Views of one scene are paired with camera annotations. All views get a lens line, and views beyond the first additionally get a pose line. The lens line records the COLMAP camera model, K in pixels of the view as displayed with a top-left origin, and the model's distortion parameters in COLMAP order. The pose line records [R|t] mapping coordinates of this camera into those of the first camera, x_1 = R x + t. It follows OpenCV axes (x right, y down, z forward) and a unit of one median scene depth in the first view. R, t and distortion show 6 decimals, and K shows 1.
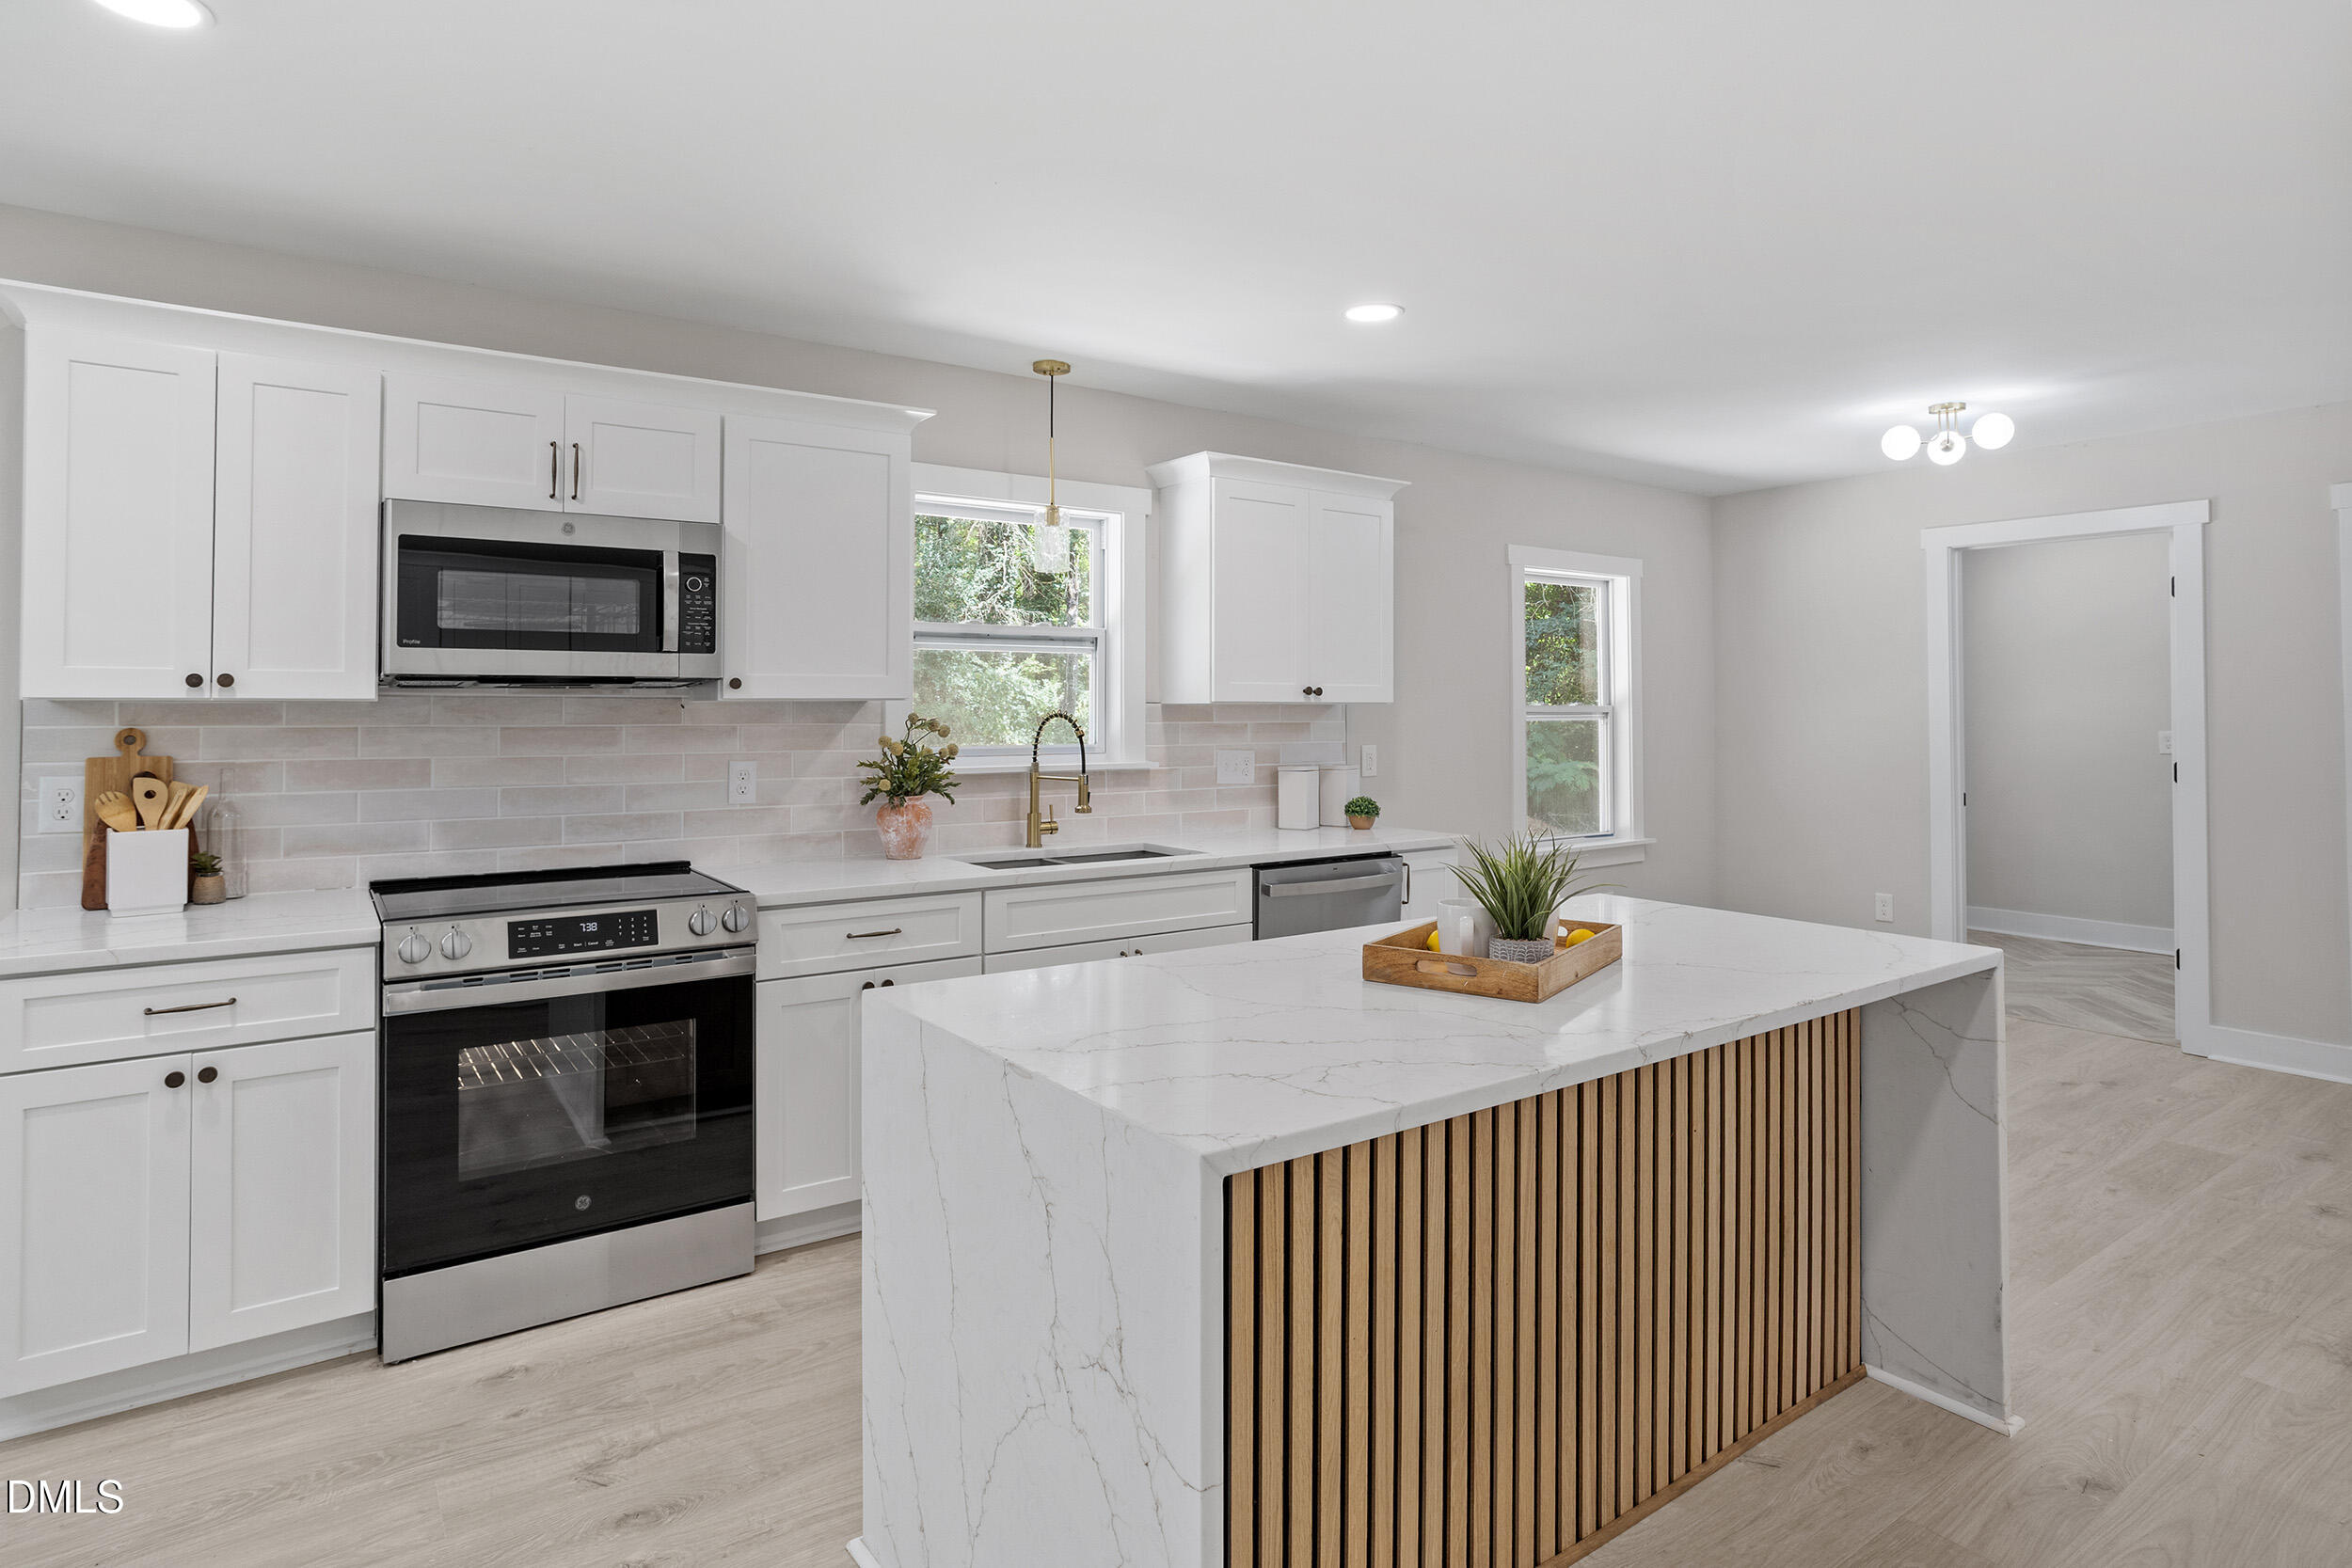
lens RADIAL K [[1268.4, 0, 1187.2], [0, 1268.4, 680.1], [0, 0, 1]] dist [-0.038209, 0.023153]
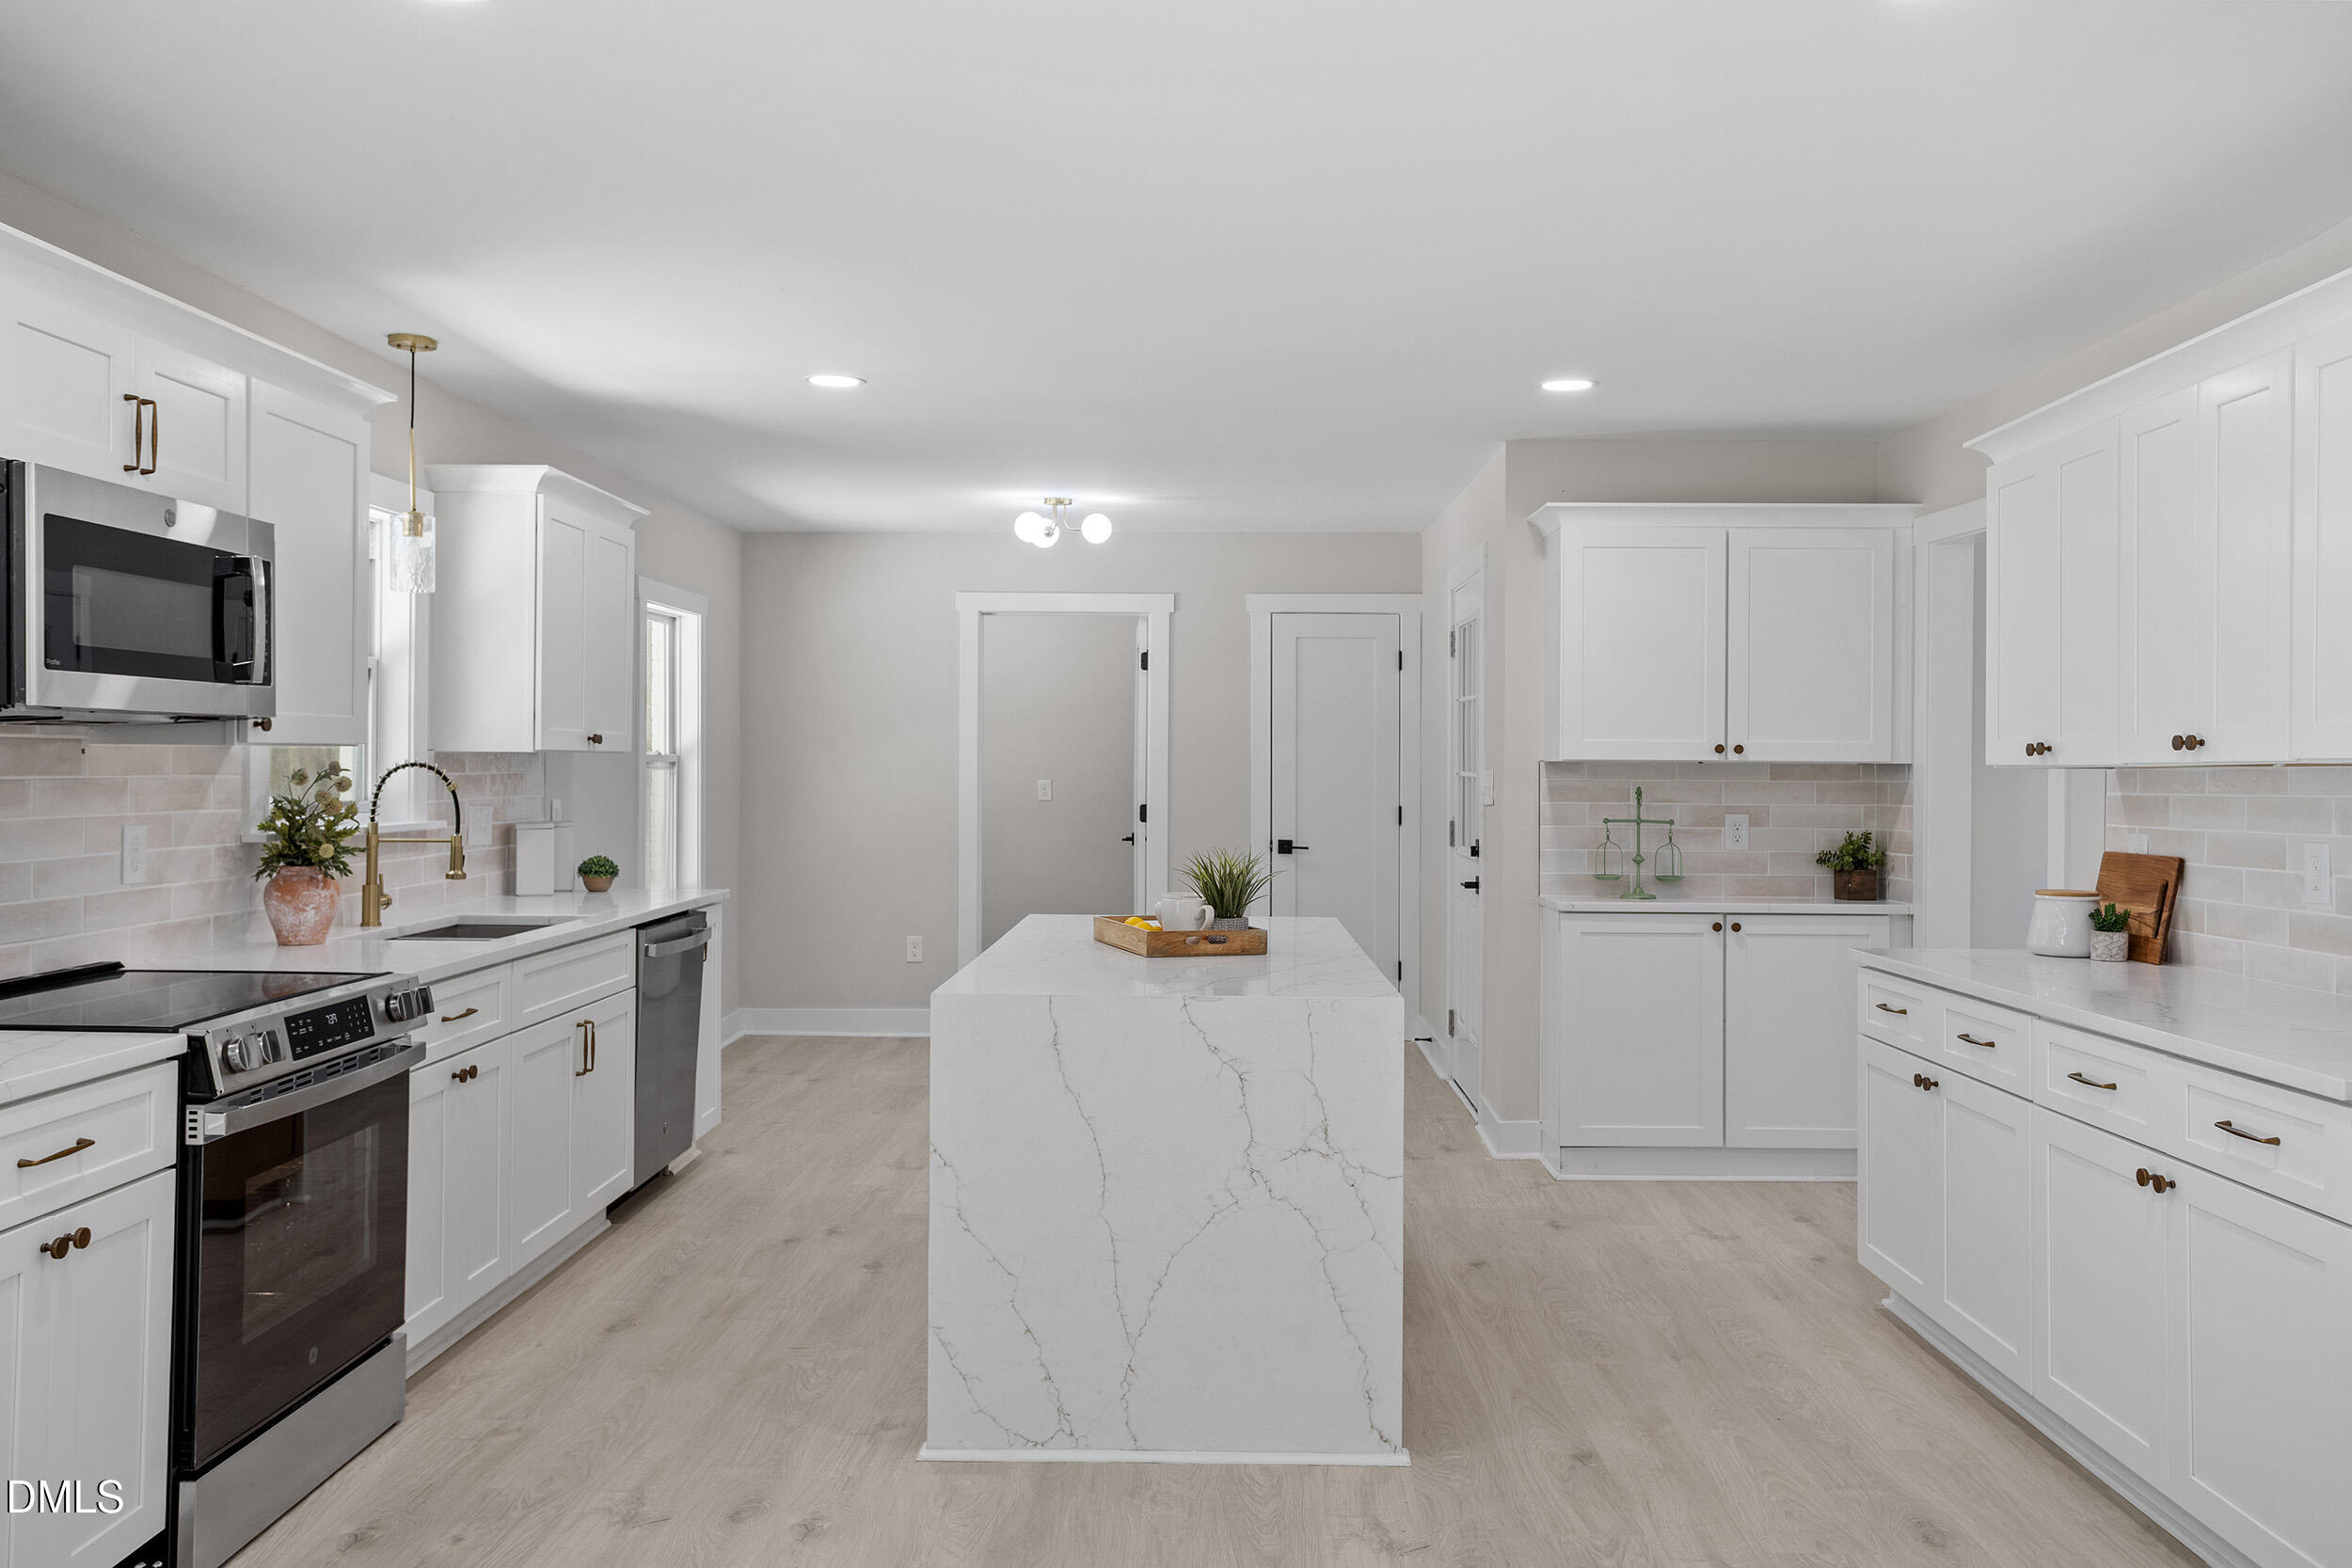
lens RADIAL K [[1813.7, 0, 1177.0], [0, 1813.7, 755.9], [0, 0, 1]] dist [-0.000680, 0.040525]
pose [[0.597358, 0.006596, 0.801947, -0.956218], [-0.024959, 0.999635, 0.010370, -0.003232], [-0.801586, -0.026210, 0.597305, -0.138918]]
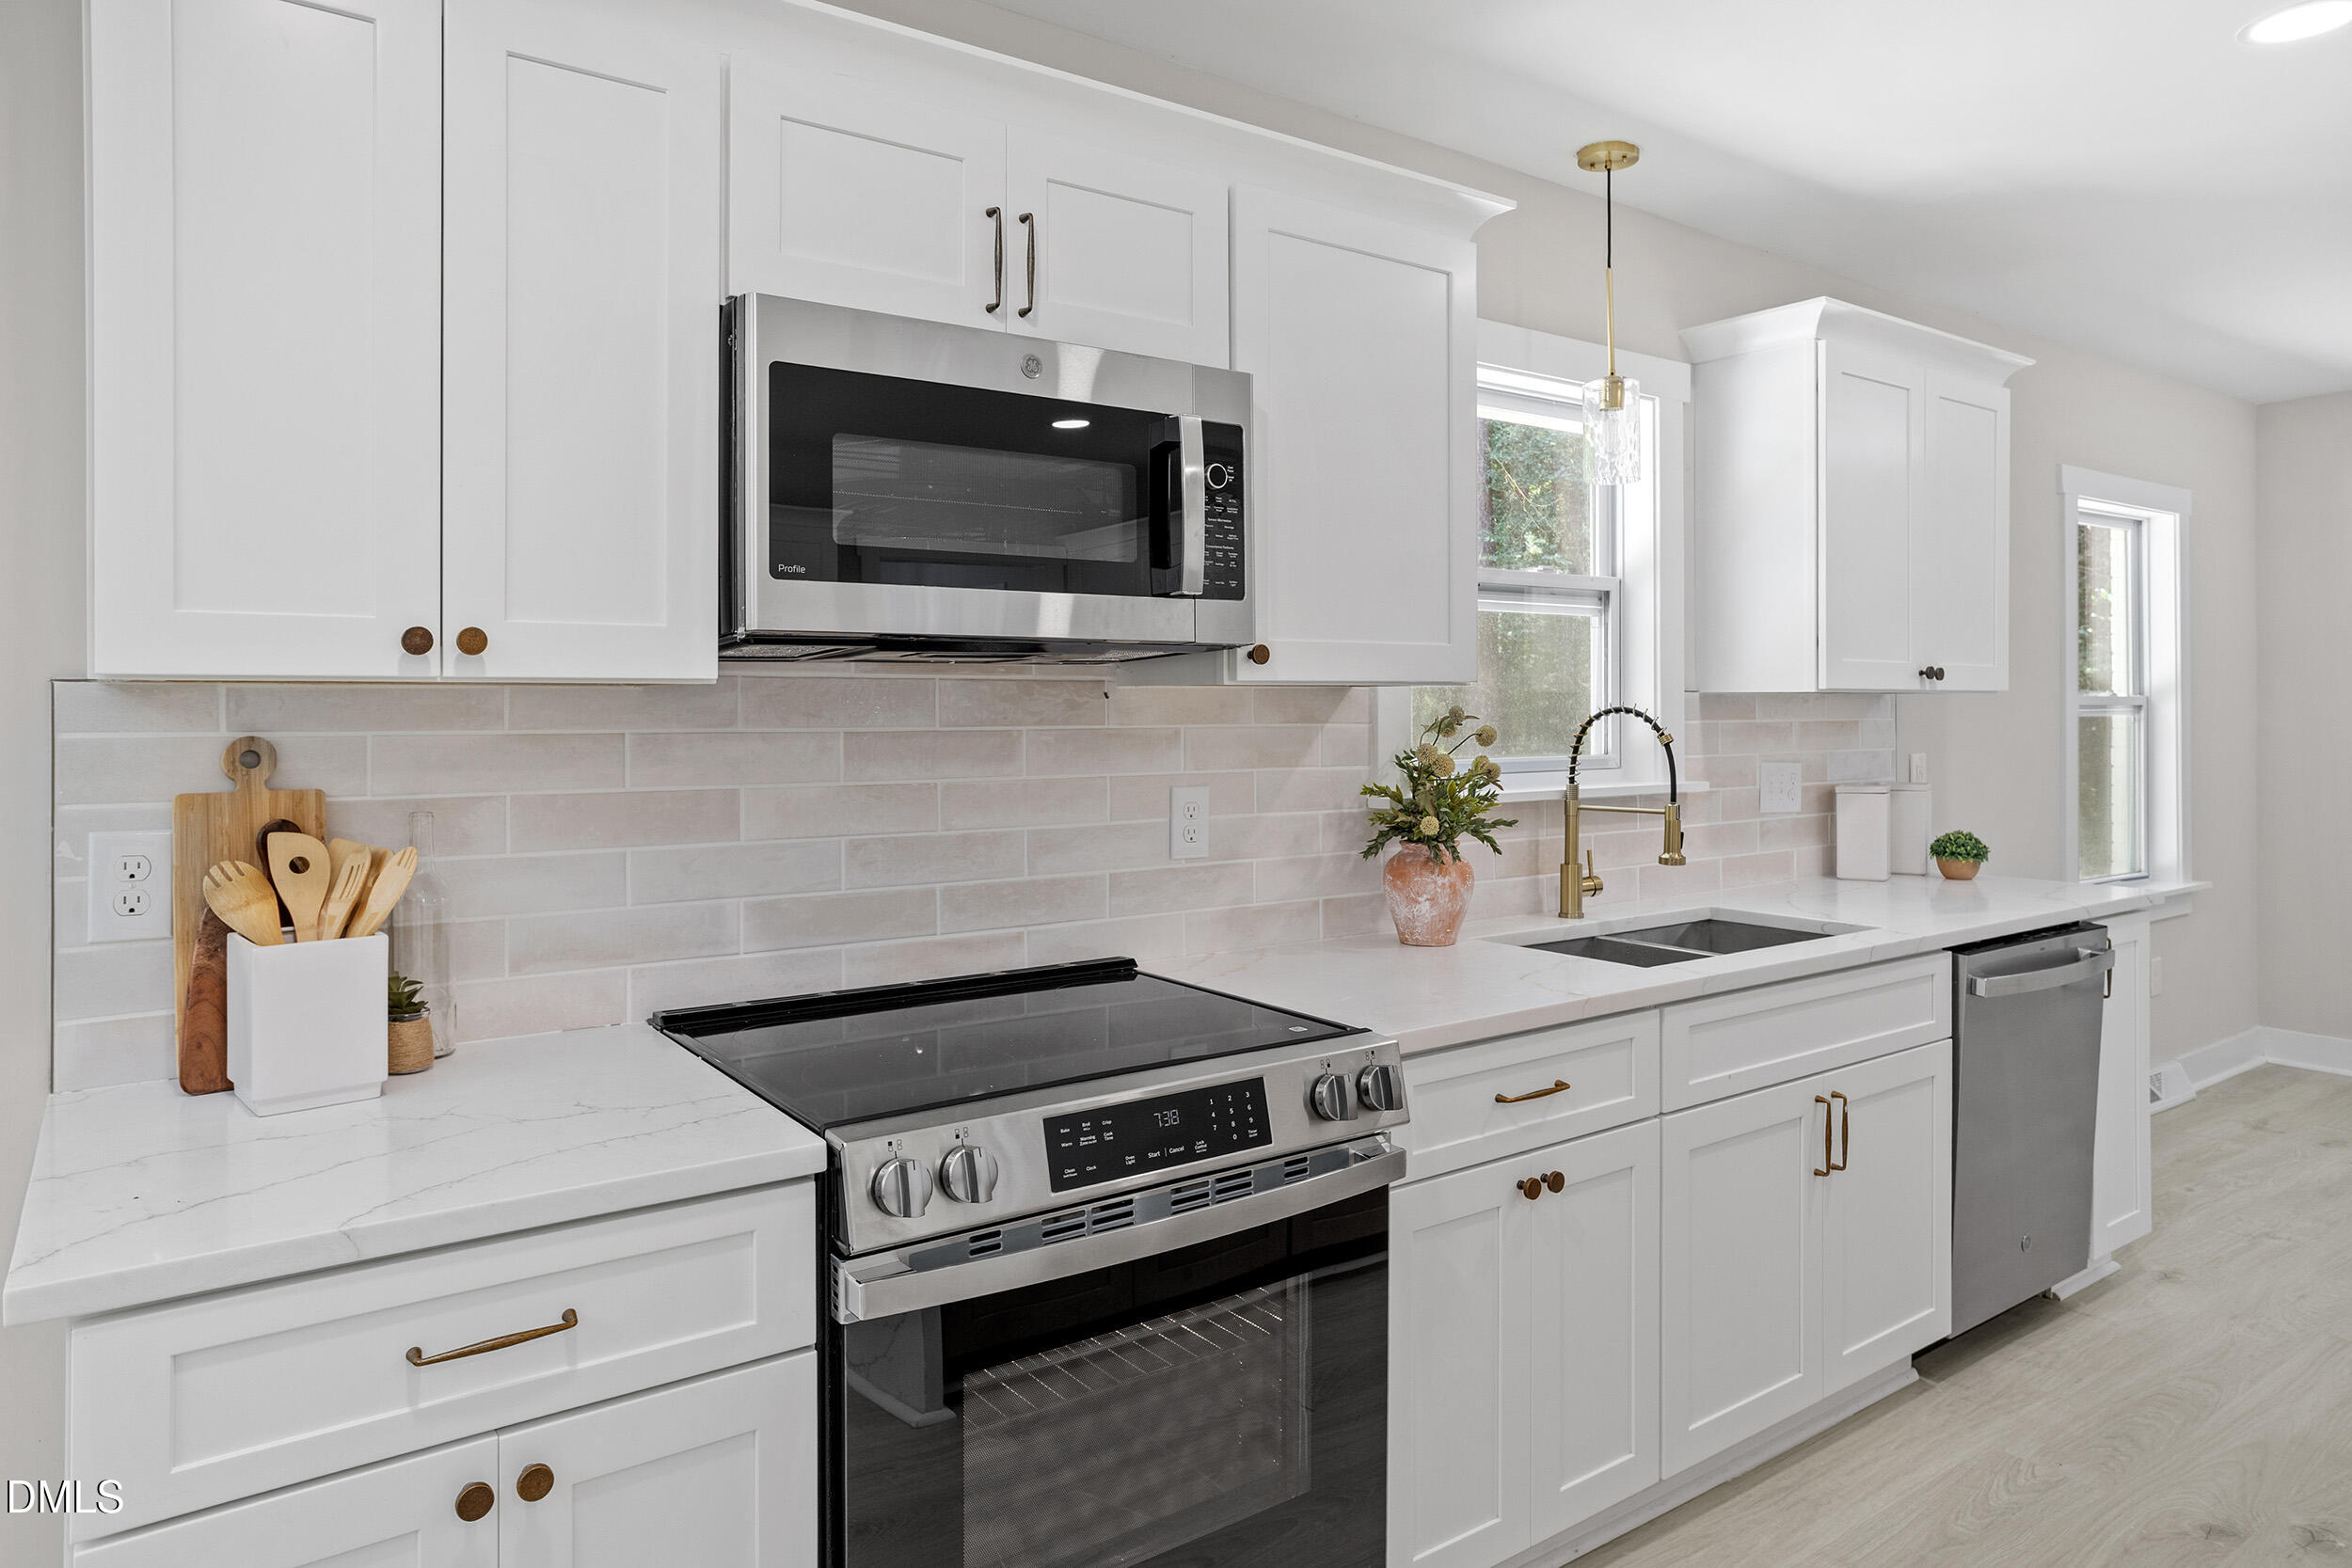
lens RADIAL K [[1472.0, 0, 1185.7], [0, 1472.0, 701.7], [0, 0, 1]] dist [-0.035784, 0.034720]
pose [[0.999966, -0.001530, 0.008077, -0.408387], [0.001361, 0.999780, 0.020948, 0.010426], [-0.008107, -0.020936, 0.999748, 0.344618]]
